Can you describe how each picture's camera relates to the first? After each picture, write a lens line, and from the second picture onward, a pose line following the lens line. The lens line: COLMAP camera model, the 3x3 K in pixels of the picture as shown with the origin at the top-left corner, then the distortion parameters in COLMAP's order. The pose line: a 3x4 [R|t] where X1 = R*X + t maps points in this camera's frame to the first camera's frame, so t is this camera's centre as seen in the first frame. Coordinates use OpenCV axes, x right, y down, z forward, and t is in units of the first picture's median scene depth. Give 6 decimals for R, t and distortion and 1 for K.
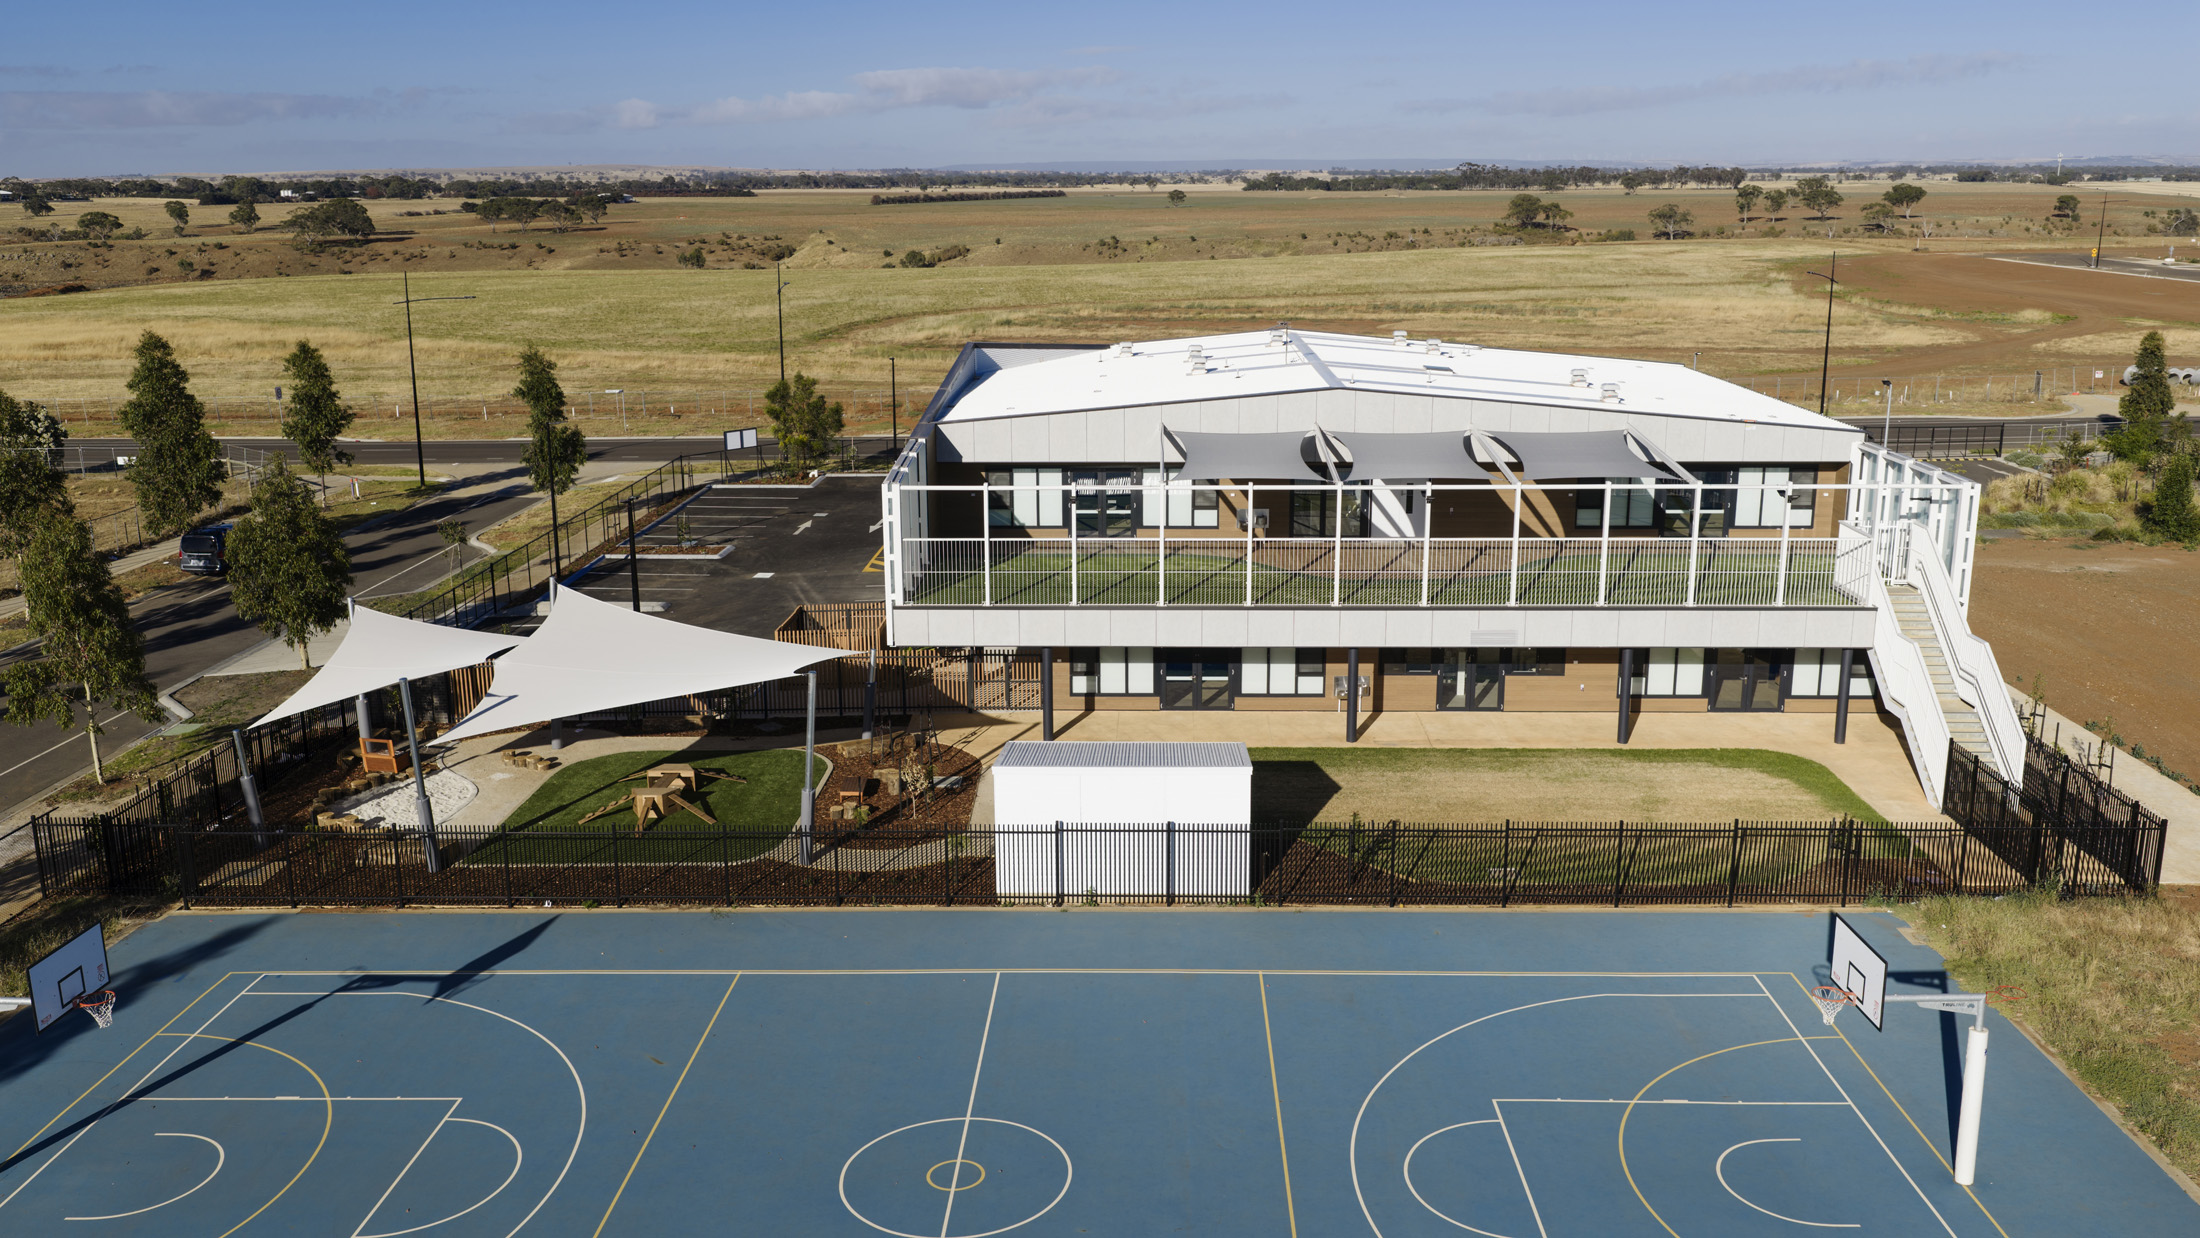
lens RADIAL K [[1832.2, 0, 1104.0], [0, 1832.2, 620.5], [0, 0, 1]] dist [0.034922, -0.049793]
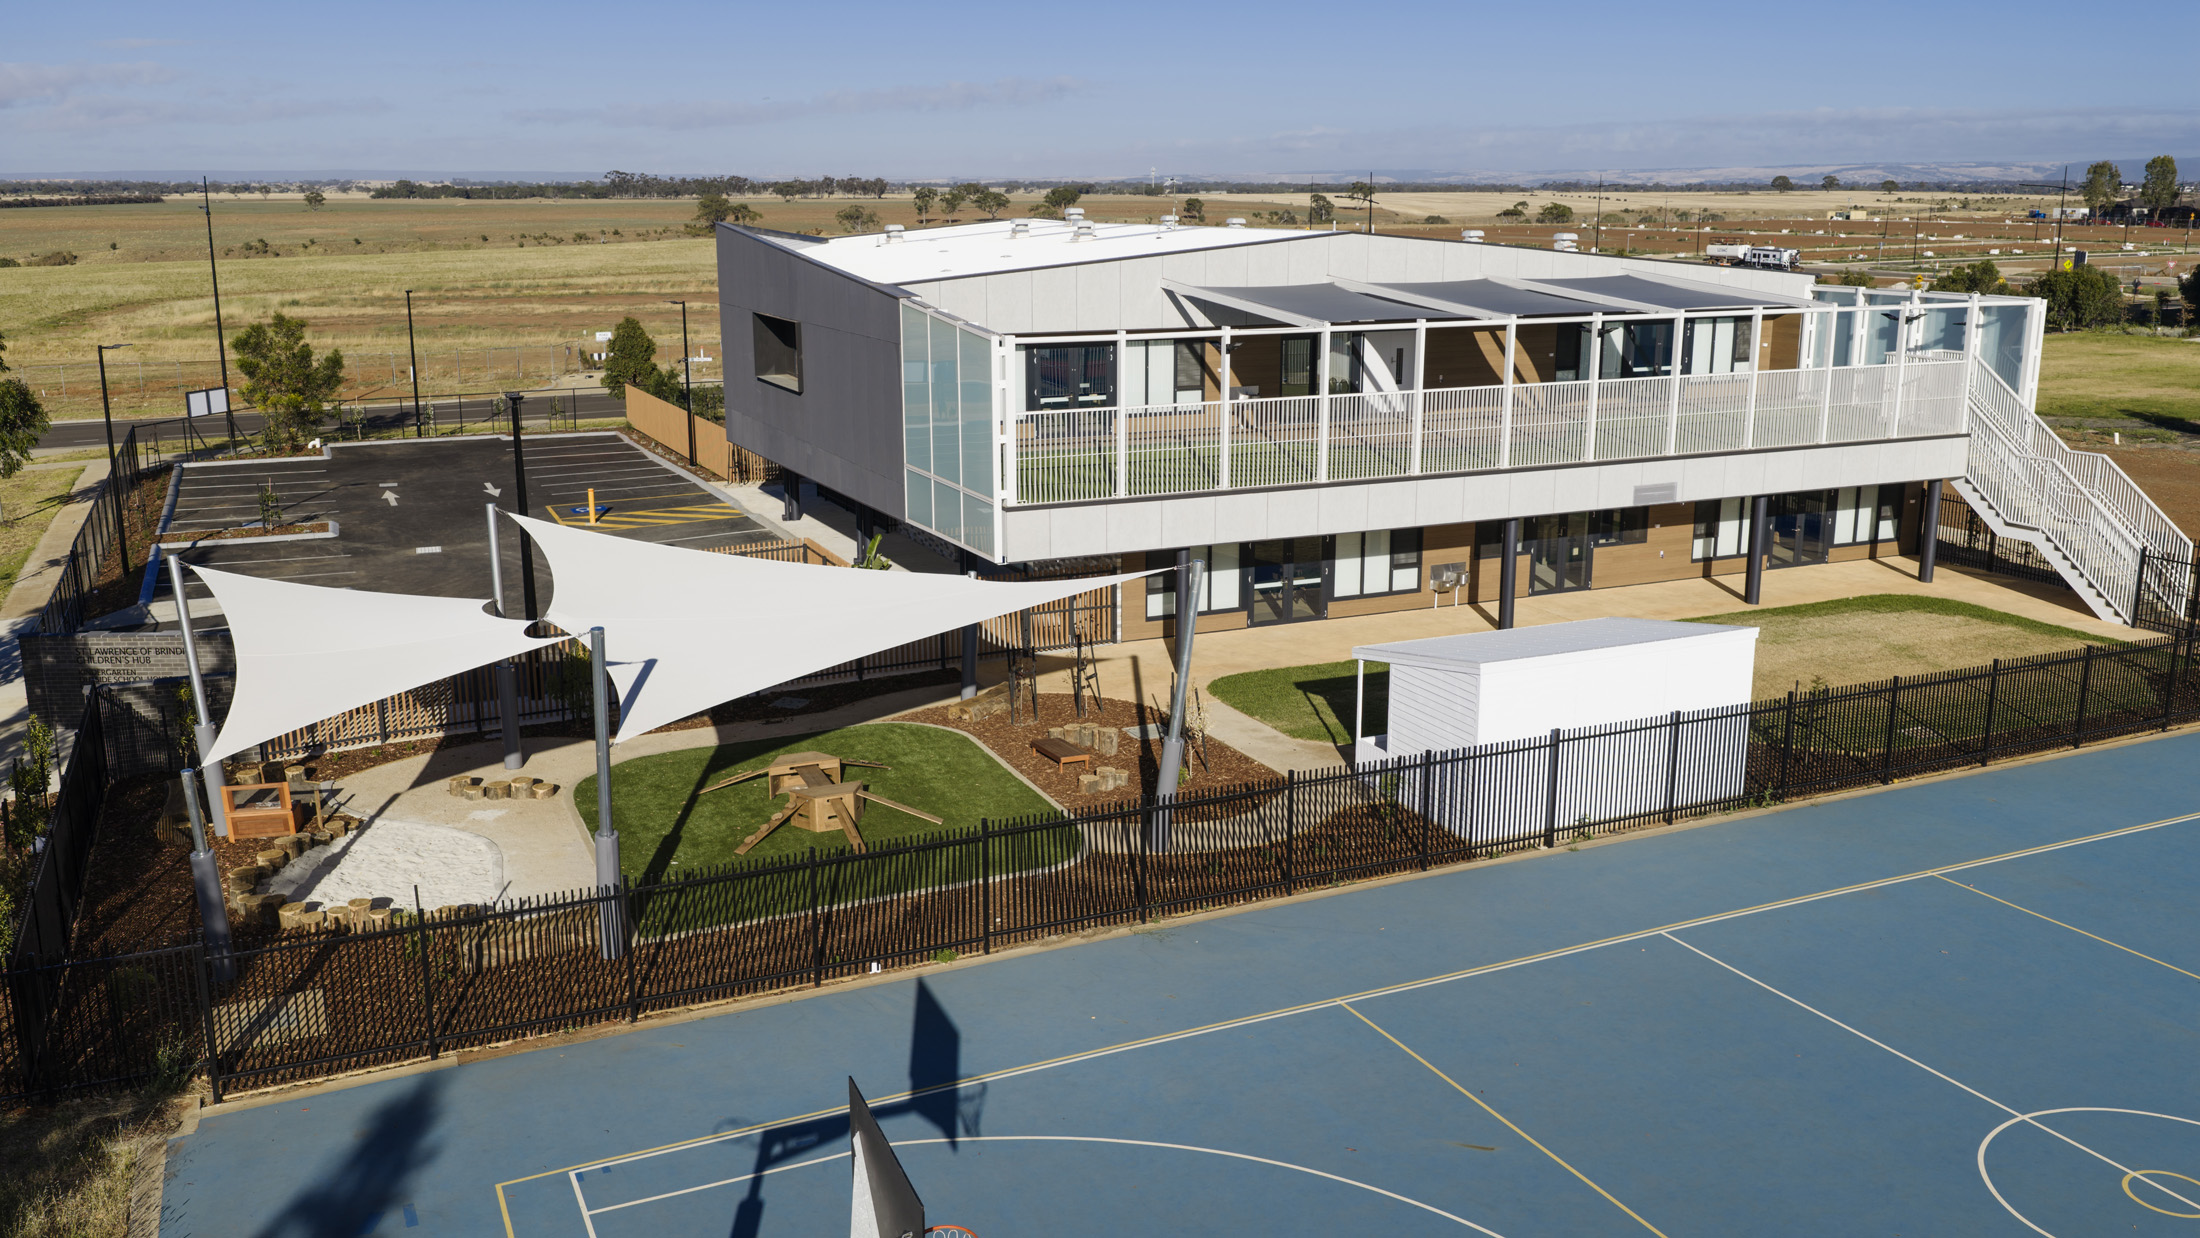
lens RADIAL K [[1832.2, 0, 1103.6], [0, 1832.2, 604.7], [0, 0, 1]] dist [0.034922, -0.049793]
pose [[0.898040, -0.093807, 0.429795, -0.370828], [0.100688, 0.994895, 0.006760, 0.027624], [-0.428235, 0.037205, 0.902901, 0.309134]]
